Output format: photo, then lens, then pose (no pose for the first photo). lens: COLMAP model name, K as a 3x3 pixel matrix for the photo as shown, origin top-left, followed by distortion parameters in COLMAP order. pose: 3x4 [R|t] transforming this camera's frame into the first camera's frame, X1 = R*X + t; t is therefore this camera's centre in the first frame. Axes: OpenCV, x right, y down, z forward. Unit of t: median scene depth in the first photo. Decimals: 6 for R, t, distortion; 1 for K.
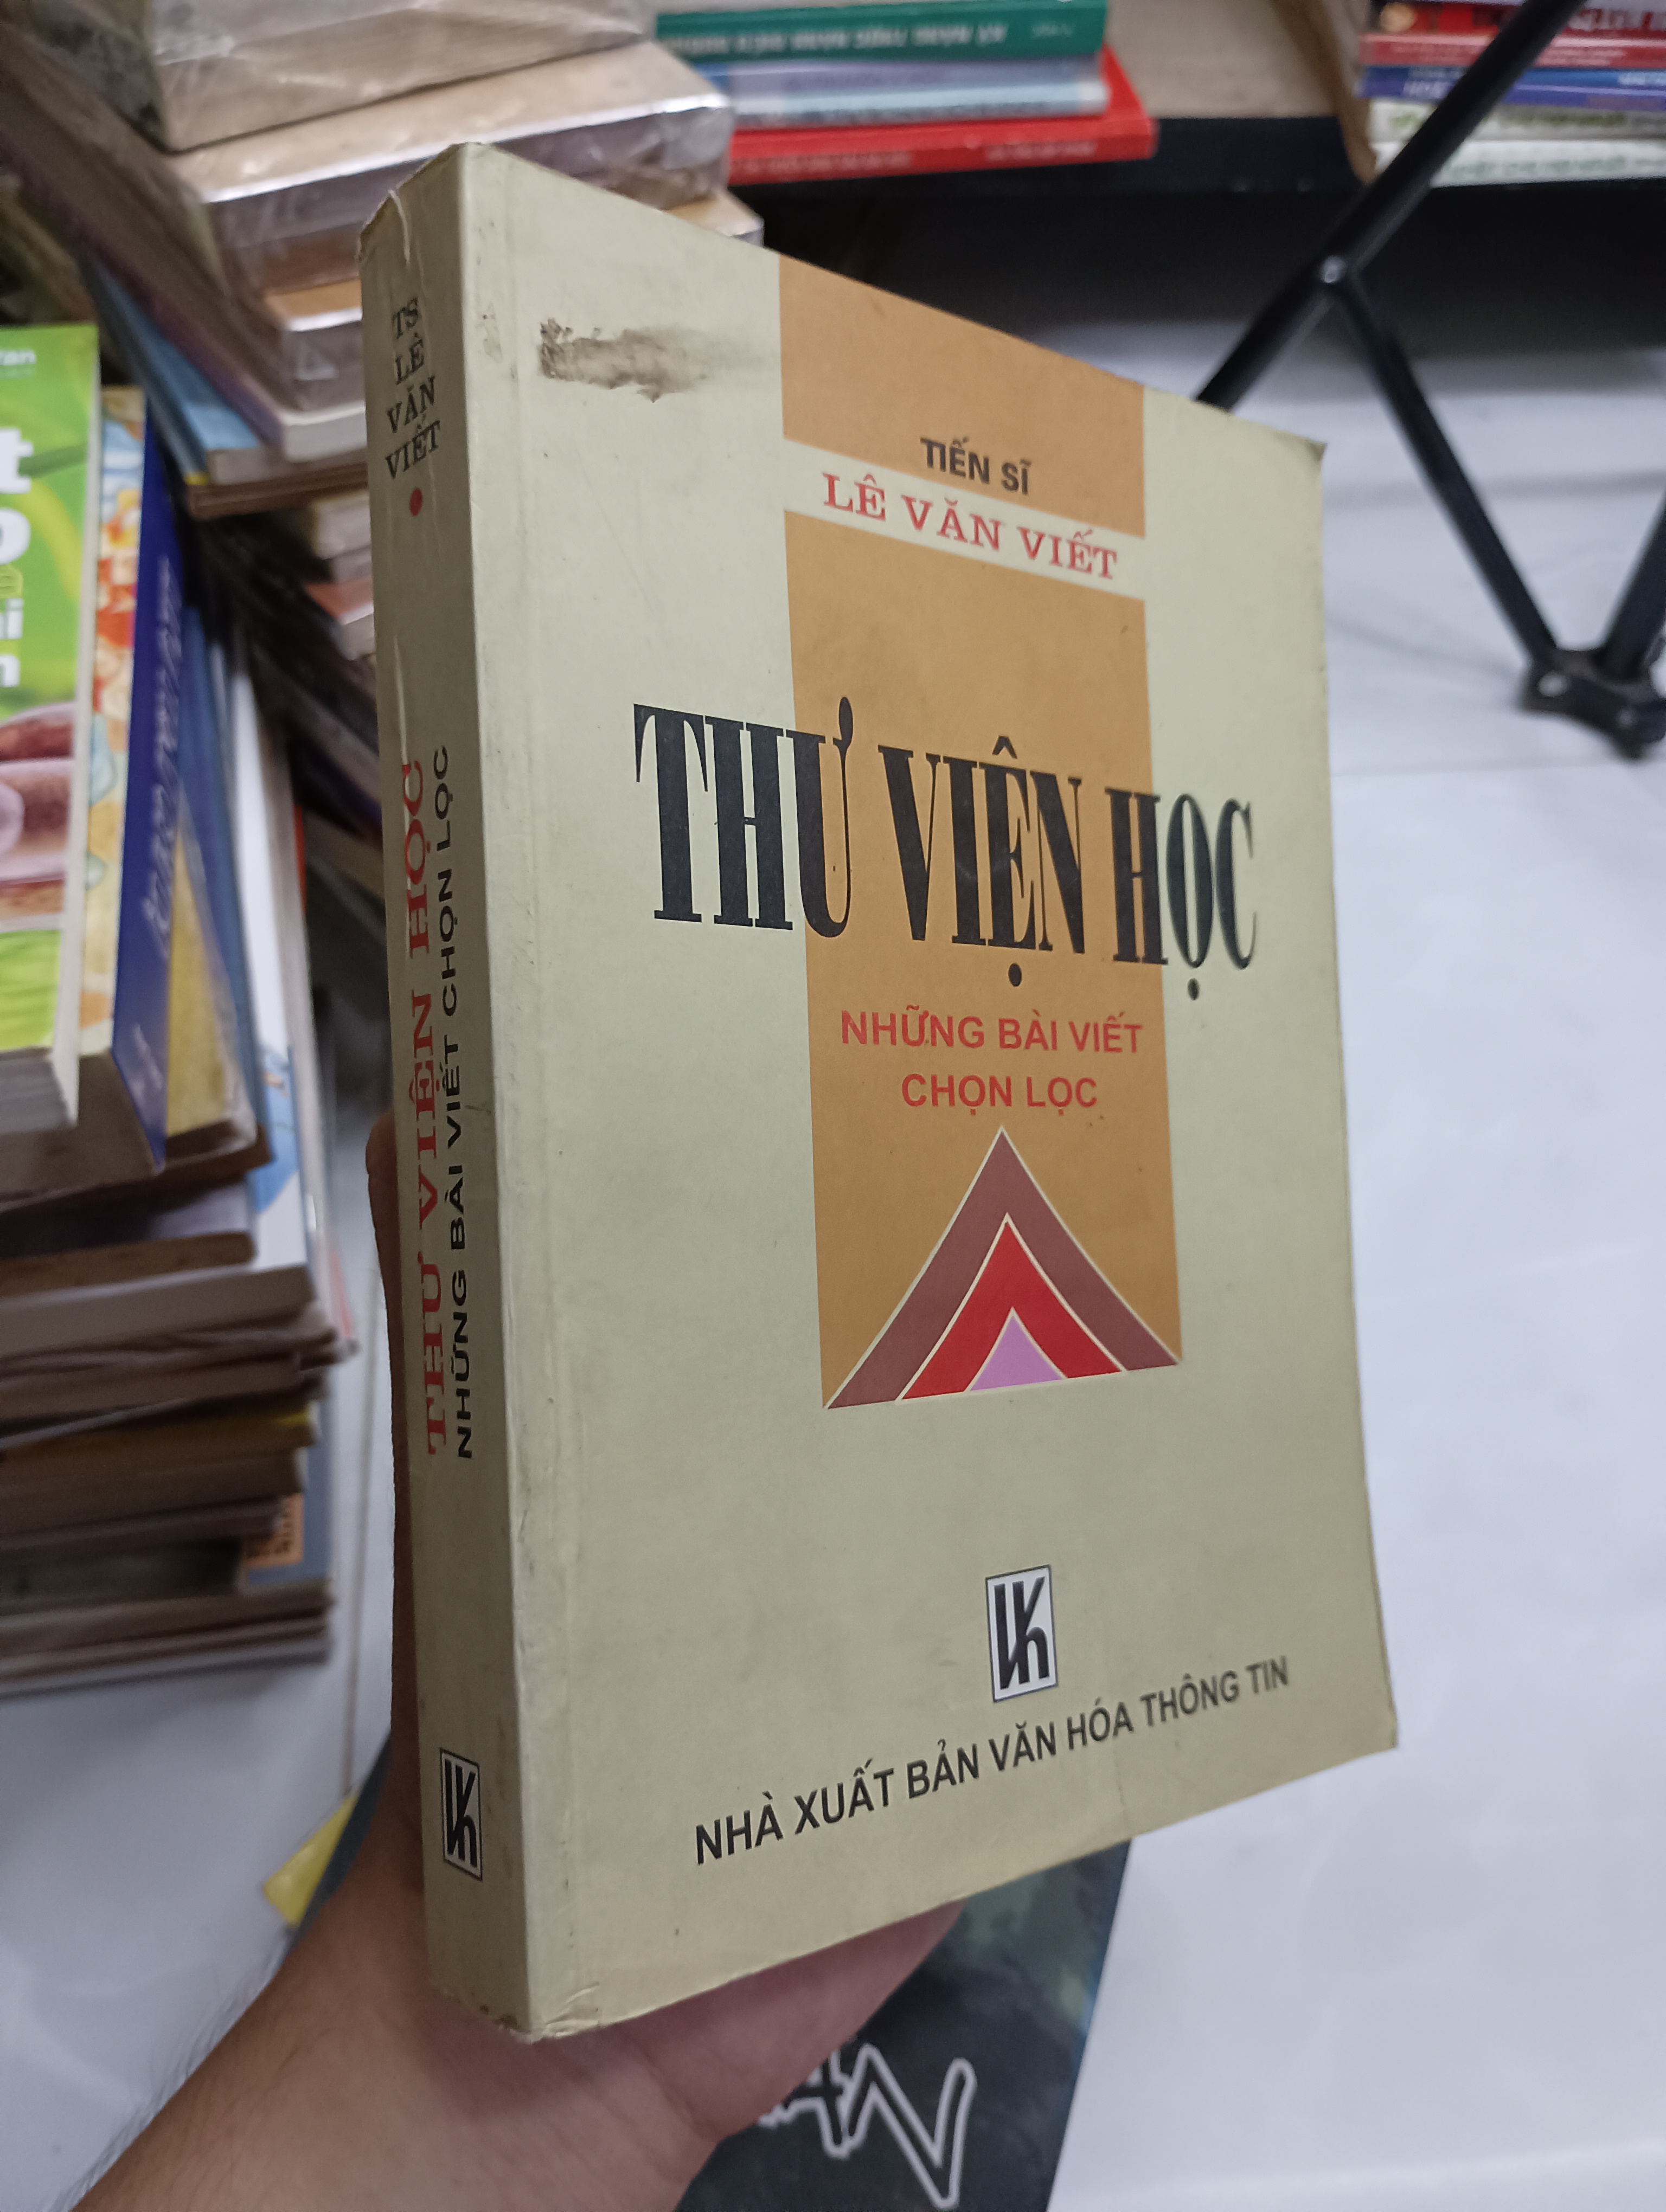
lens RADIAL K [[1924.1, 0, 847.6], [0, 1924.1, 1109.4], [0, 0, 1]] dist [0.084027, -0.130670]
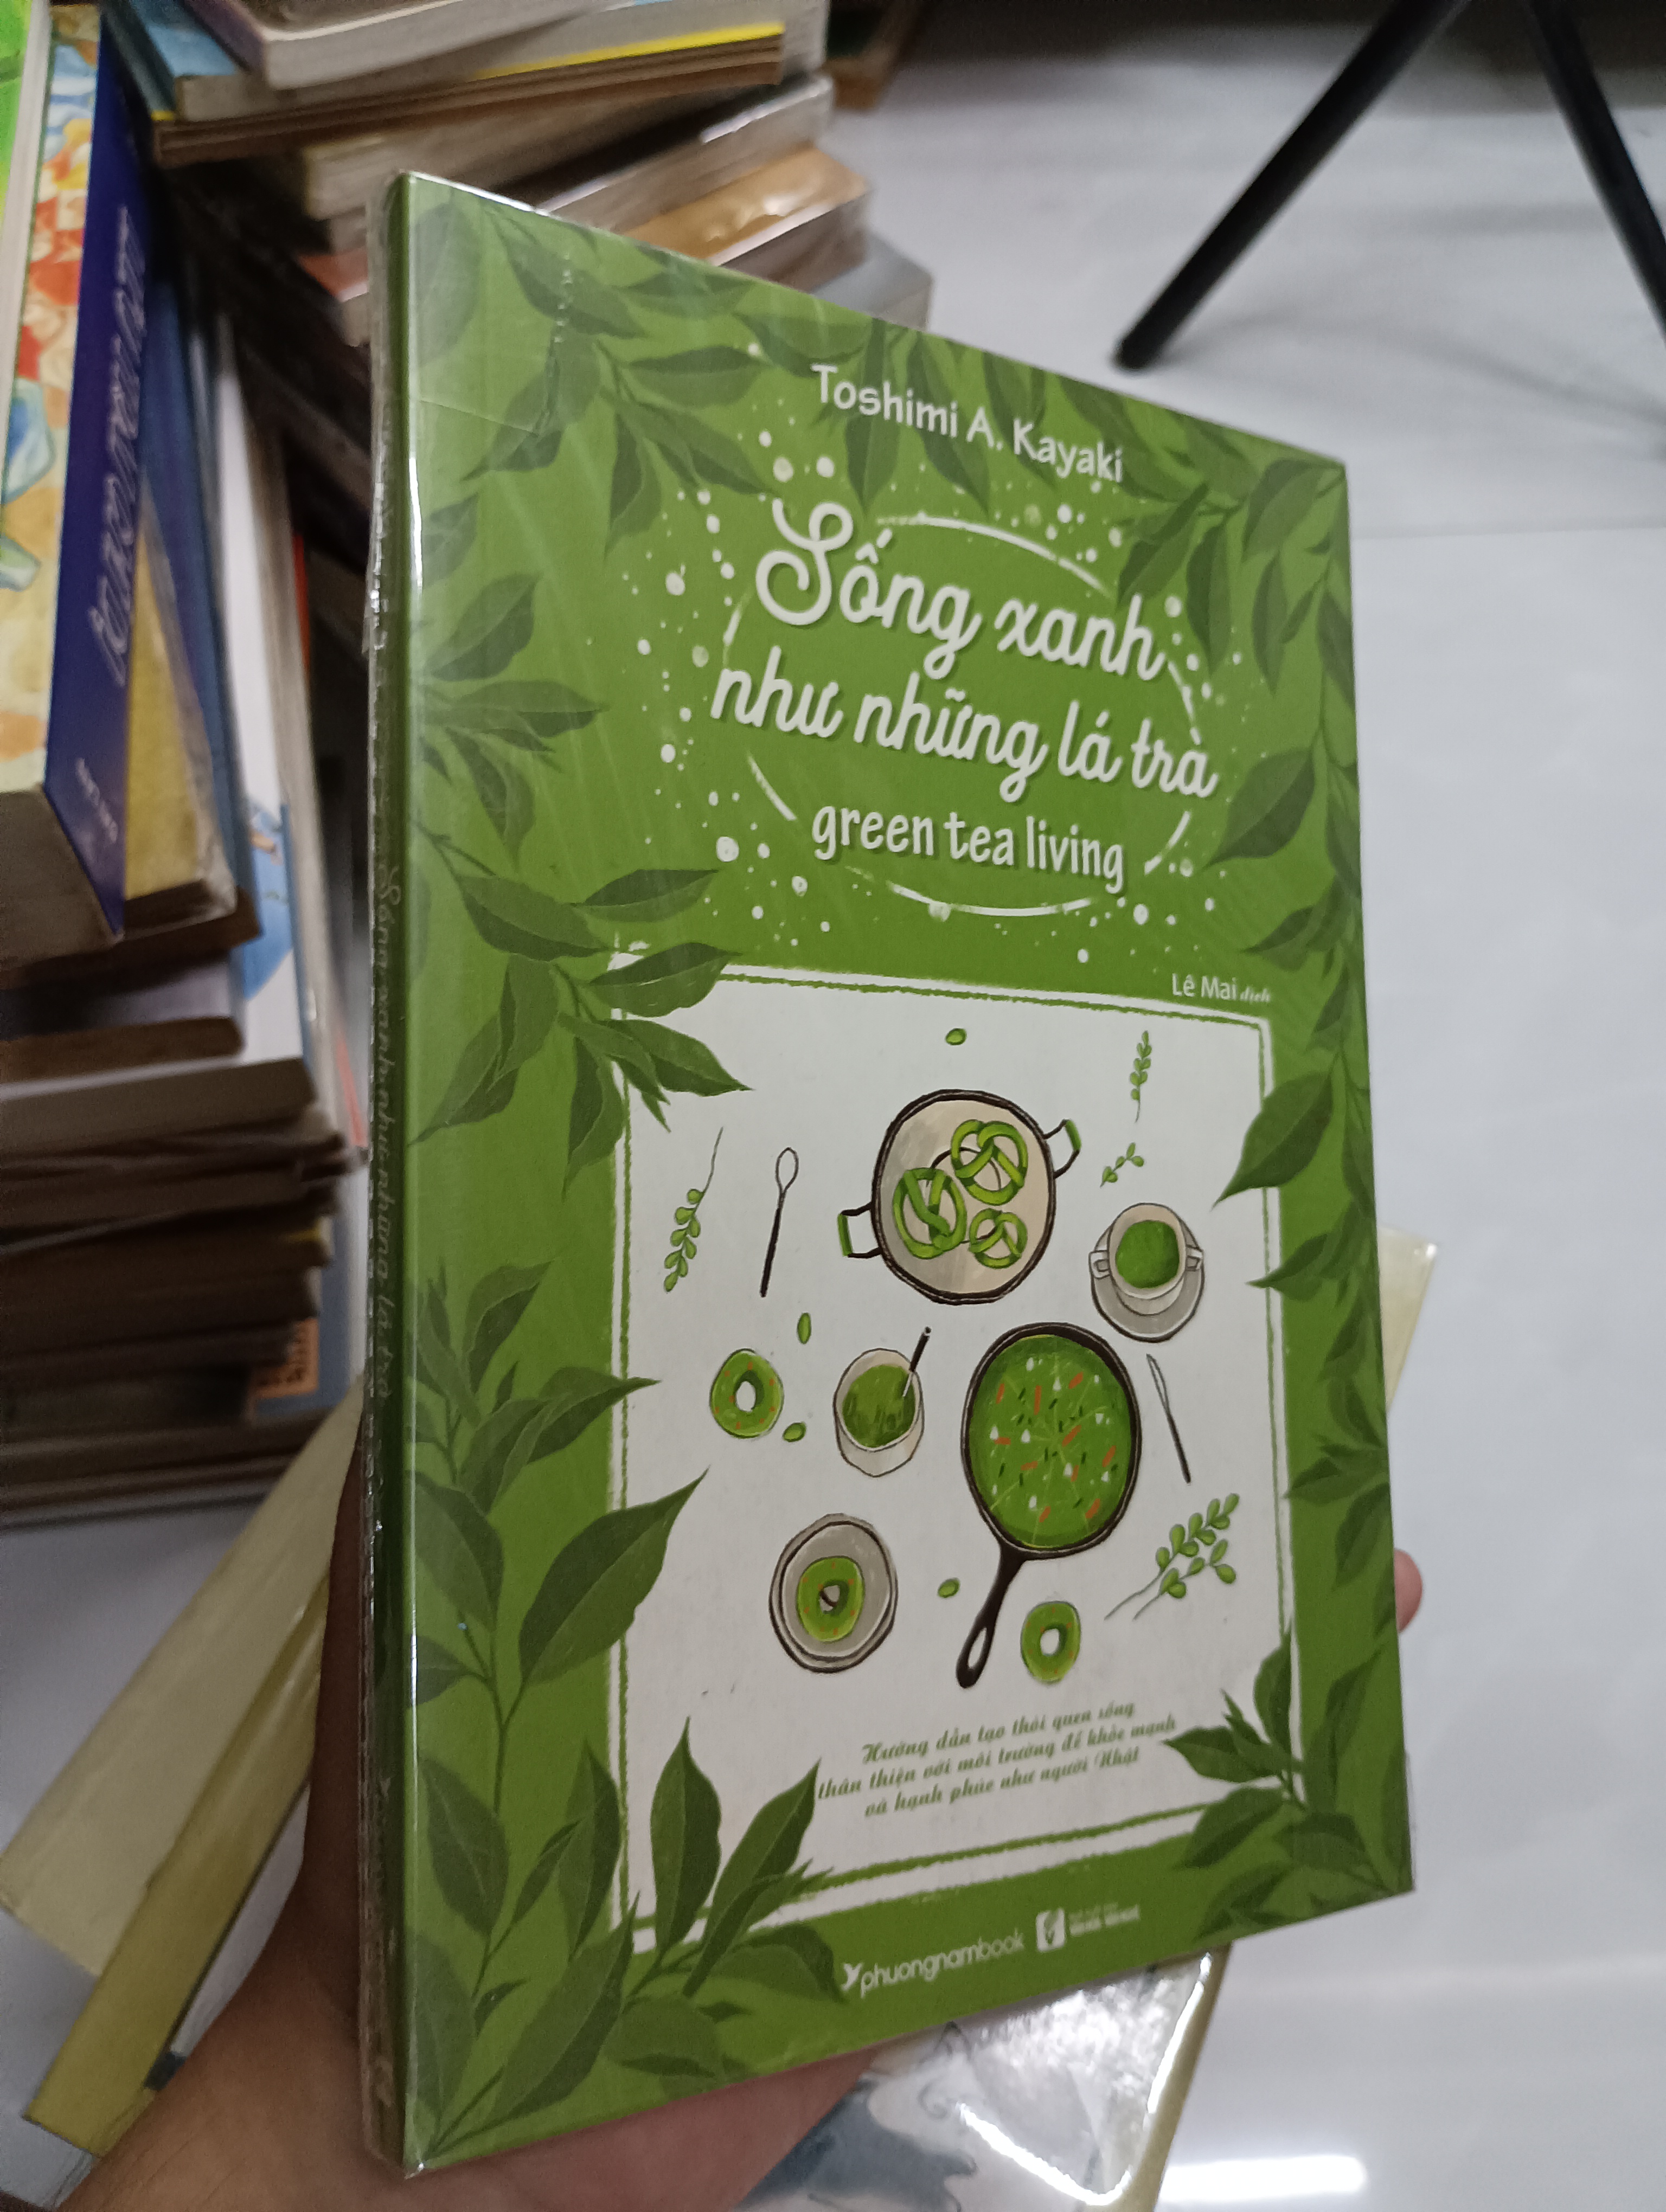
lens RADIAL K [[1924.1, 0, 842.1], [0, 1924.1, 1099.2], [0, 0, 1]] dist [0.084027, -0.130670]
pose [[0.999568, 0.011763, -0.026939, -0.017679], [-0.009395, 0.996214, 0.086422, 0.021593], [0.027854, -0.086131, 0.995894, 0.149876]]
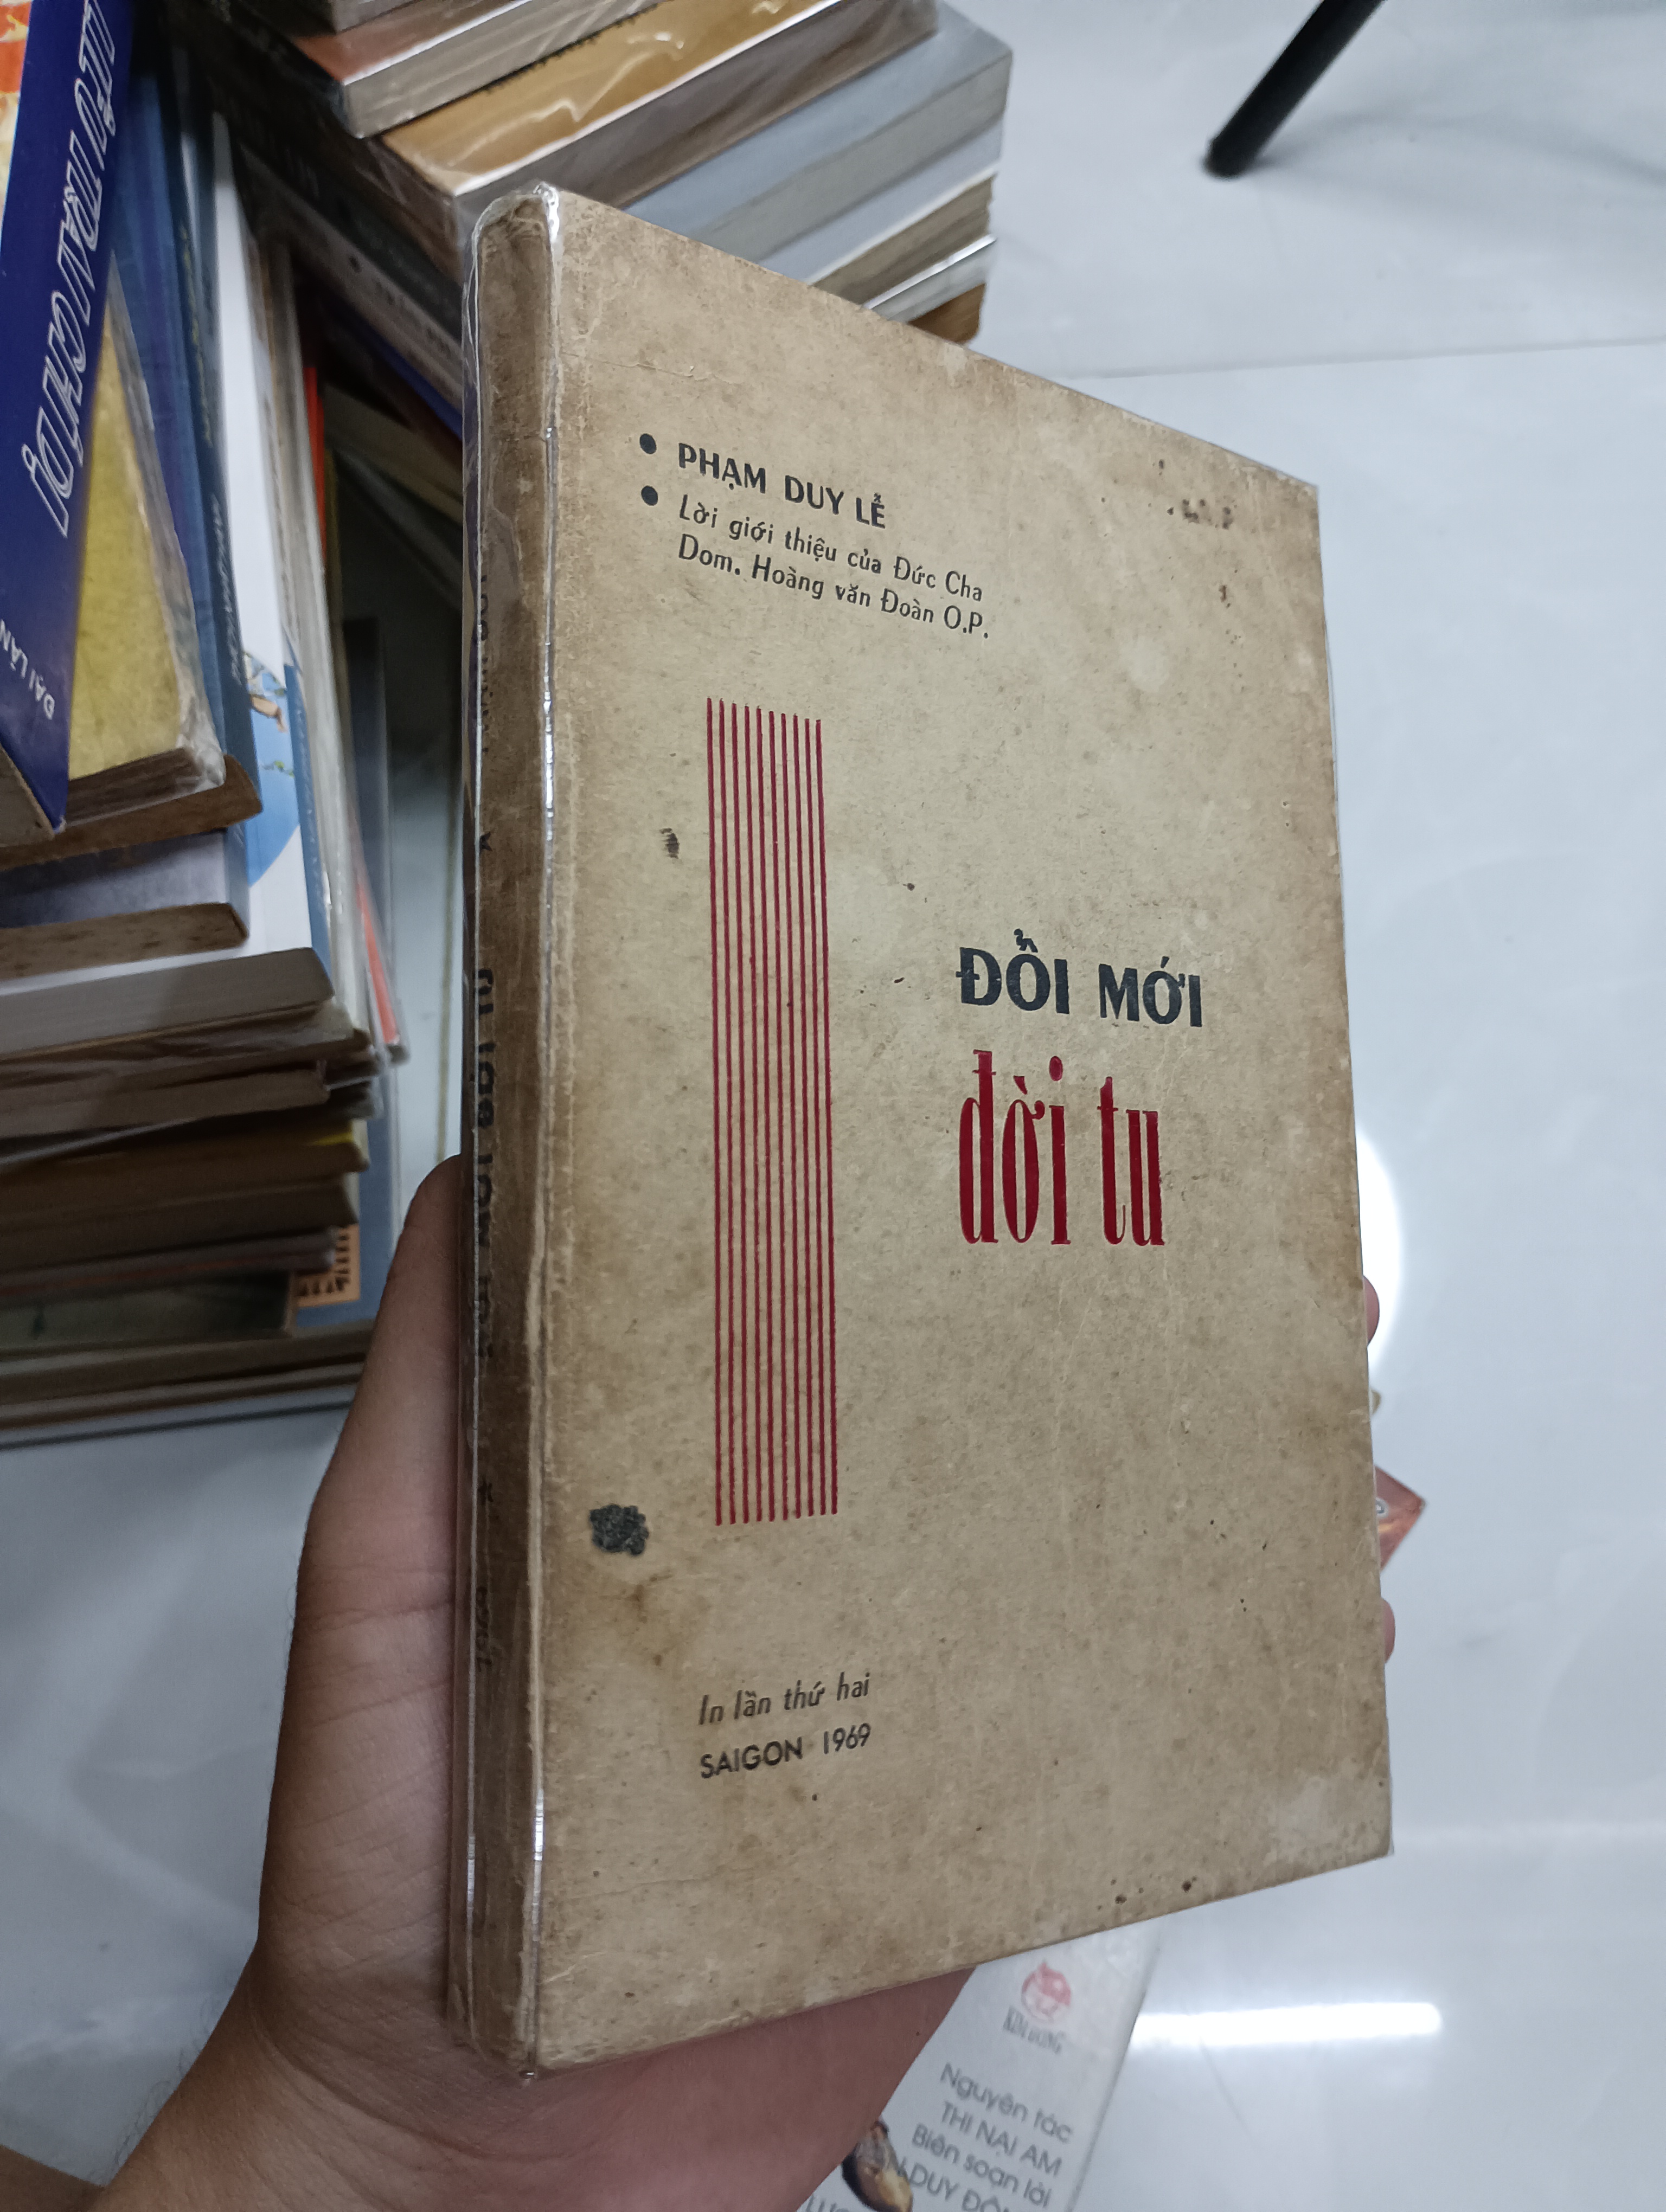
lens RADIAL K [[1924.1, 0, 847.4], [0, 1924.1, 1082.6], [0, 0, 1]] dist [0.084027, -0.130670]
pose [[0.997912, 0.002712, -0.064530, -0.018984], [0.006707, 0.989364, 0.145304, 0.022241], [0.064238, -0.145433, 0.987280, 0.243948]]
